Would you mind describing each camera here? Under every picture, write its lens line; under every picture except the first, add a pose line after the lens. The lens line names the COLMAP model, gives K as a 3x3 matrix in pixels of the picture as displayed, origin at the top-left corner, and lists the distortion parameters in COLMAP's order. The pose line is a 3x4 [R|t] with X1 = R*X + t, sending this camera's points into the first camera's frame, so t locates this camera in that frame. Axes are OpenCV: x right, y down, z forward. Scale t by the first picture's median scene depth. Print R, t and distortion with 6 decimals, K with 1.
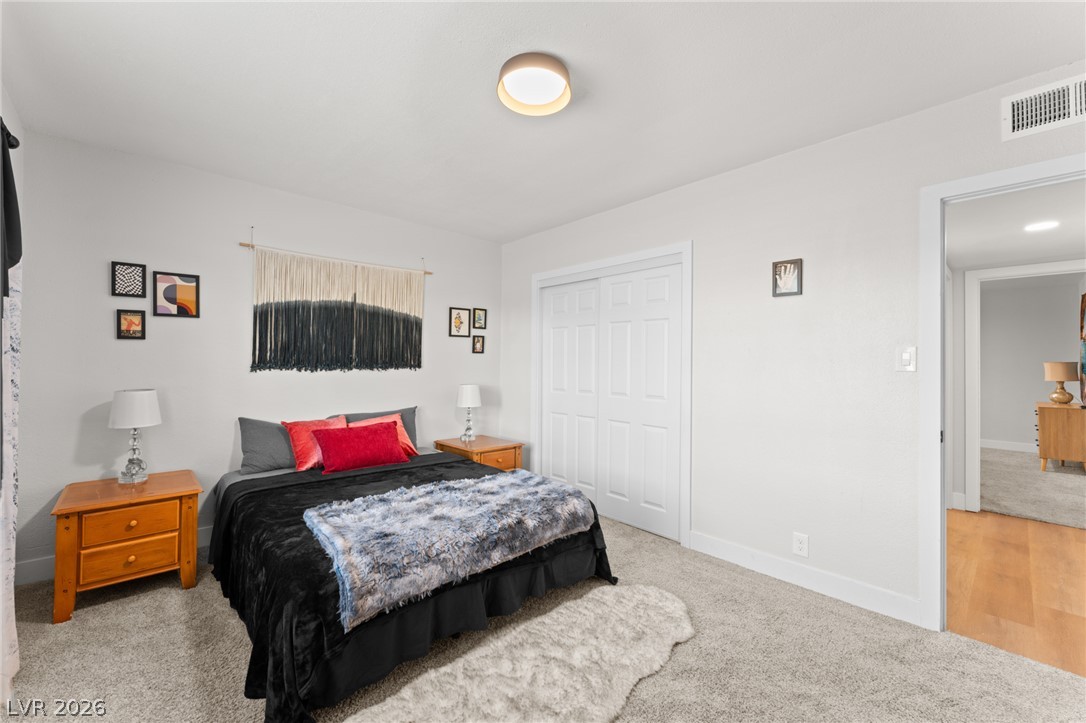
lens RADIAL K [[431.5, 0, 543.0], [0, 431.5, 361.5], [0, 0, 1]] dist [0.000273, -0.000127]
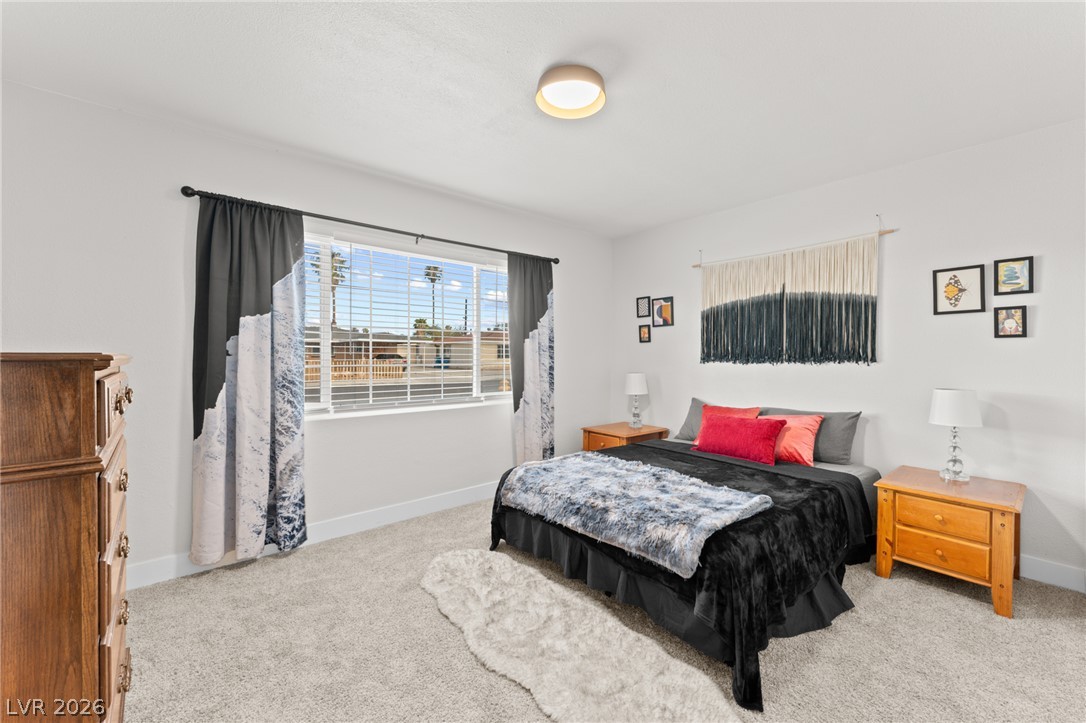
lens RADIAL K [[432.6, 0, 543.0], [0, 432.6, 361.5], [0, 0, 1]] dist [-0.001571, -0.000122]
pose [[-0.030167, 0.002027, -0.999543, 0.626409], [0.001122, 0.999997, 0.001995, 0.014886], [0.999544, -0.001062, -0.030169, 0.576791]]
